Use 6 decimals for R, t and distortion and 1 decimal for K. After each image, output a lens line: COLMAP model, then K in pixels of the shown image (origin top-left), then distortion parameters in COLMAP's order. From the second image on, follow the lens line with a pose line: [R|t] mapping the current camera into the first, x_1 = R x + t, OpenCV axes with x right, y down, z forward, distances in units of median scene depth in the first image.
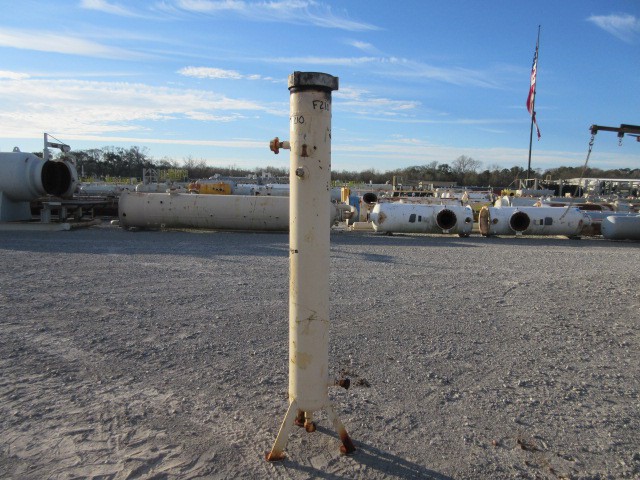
lens RADIAL K [[468.9, 0, 319.0], [0, 468.9, 239.6], [0, 0, 1]] dist [-0.004899, -0.002774]
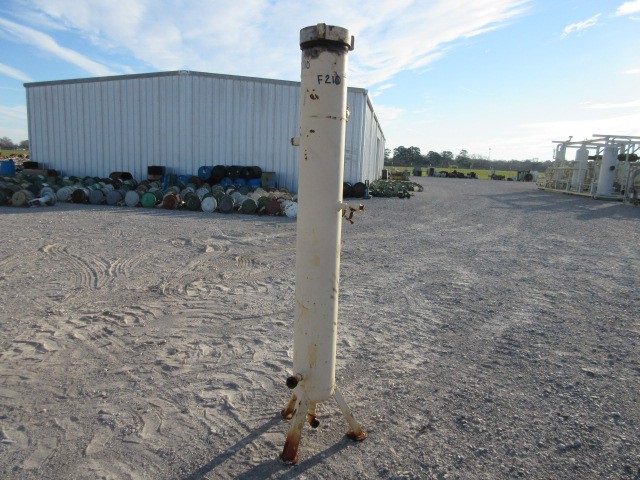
lens RADIAL K [[468.9, 0, 318.8], [0, 468.9, 240.1], [0, 0, 1]] dist [-0.004899, -0.002774]
pose [[-0.128290, 0.140763, -0.981696, 0.669683], [-0.150368, 0.975671, 0.159550, -0.075184], [0.980271, 0.168084, -0.104002, 0.841213]]
